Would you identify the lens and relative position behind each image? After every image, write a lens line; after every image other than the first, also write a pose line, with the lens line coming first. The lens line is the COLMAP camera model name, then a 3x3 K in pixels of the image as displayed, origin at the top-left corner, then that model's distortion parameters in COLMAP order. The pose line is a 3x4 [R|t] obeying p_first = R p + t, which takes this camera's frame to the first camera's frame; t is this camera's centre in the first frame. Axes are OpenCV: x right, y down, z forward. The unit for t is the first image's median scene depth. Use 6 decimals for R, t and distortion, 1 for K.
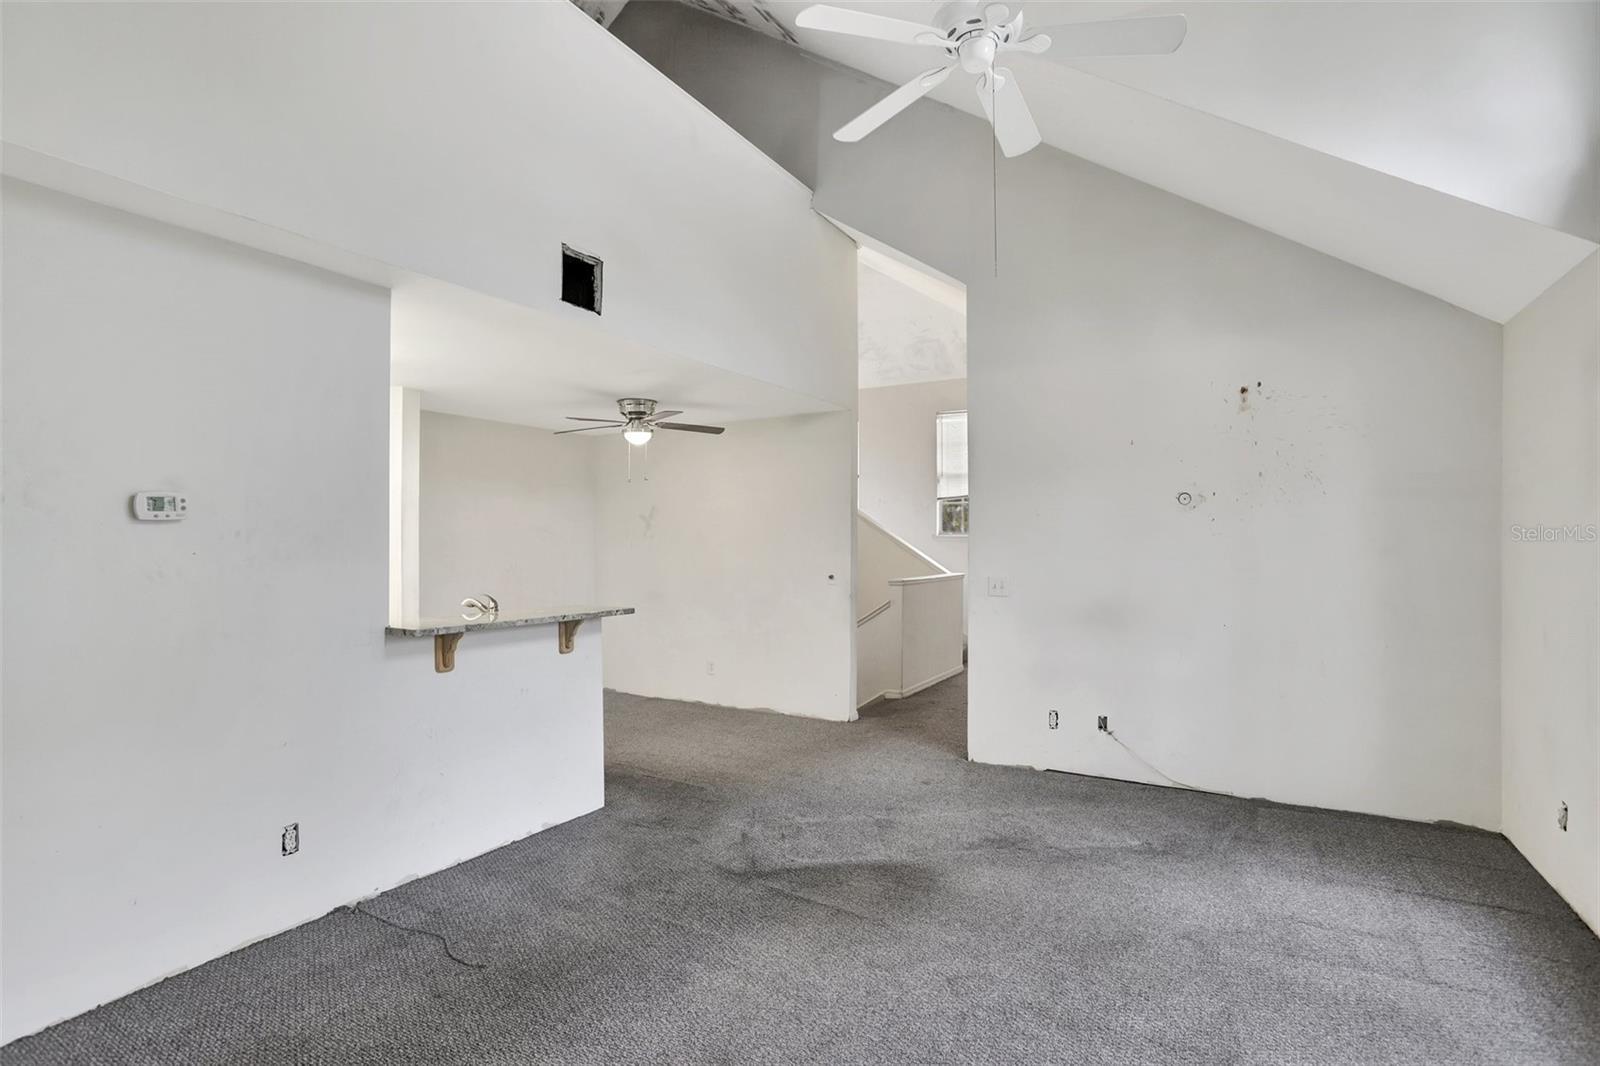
lens RADIAL K [[770.8, 0, 796.2], [0, 770.8, 541.6], [0, 0, 1]] dist [-0.062611, 0.038781]
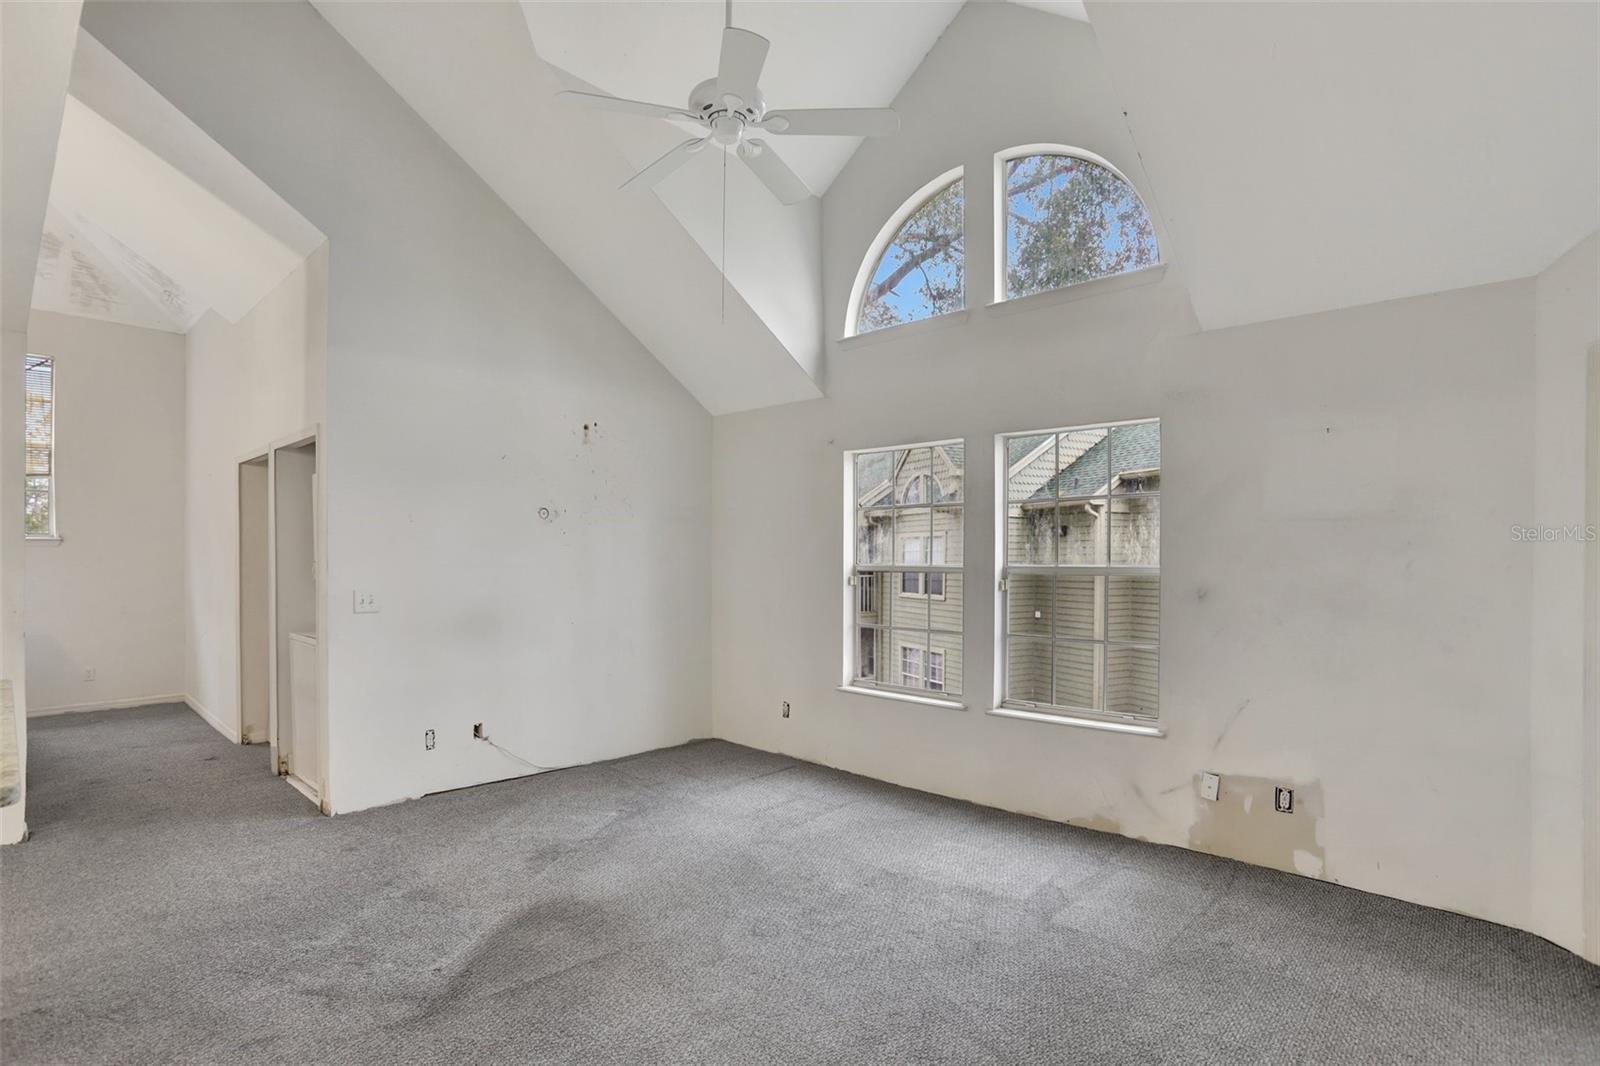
lens RADIAL K [[770.4, 0, 796.5], [0, 770.4, 550.1], [0, 0, 1]] dist [-0.060198, 0.038413]
pose [[0.243877, 0.012915, 0.969720, -0.556802], [-0.011565, 0.999879, -0.010408, 0.005730], [-0.969737, -0.008676, 0.243997, 0.409062]]
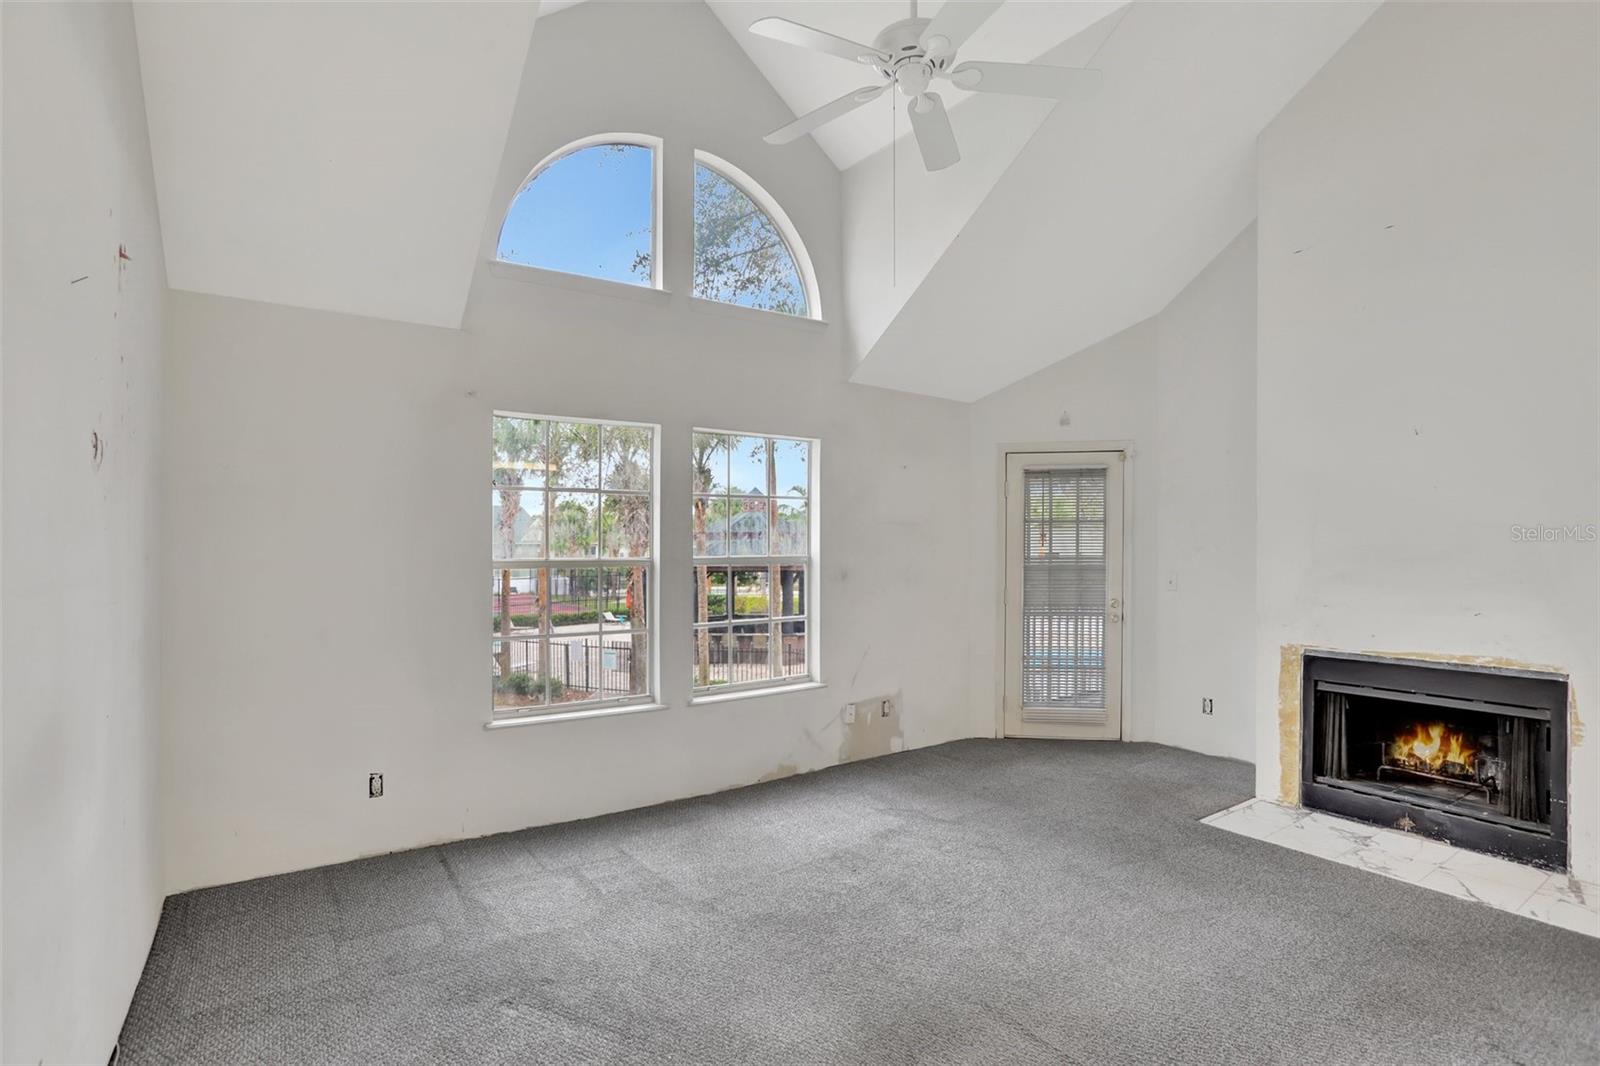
lens RADIAL K [[770.8, 0, 796.2], [0, 770.8, 541.6], [0, 0, 1]] dist [-0.062611, 0.038781]
pose [[-0.883836, 0.012764, 0.467622, -0.075527], [0.005981, 0.999854, -0.015986, 0.008677], [-0.467758, -0.011332, -0.883784, 1.311817]]
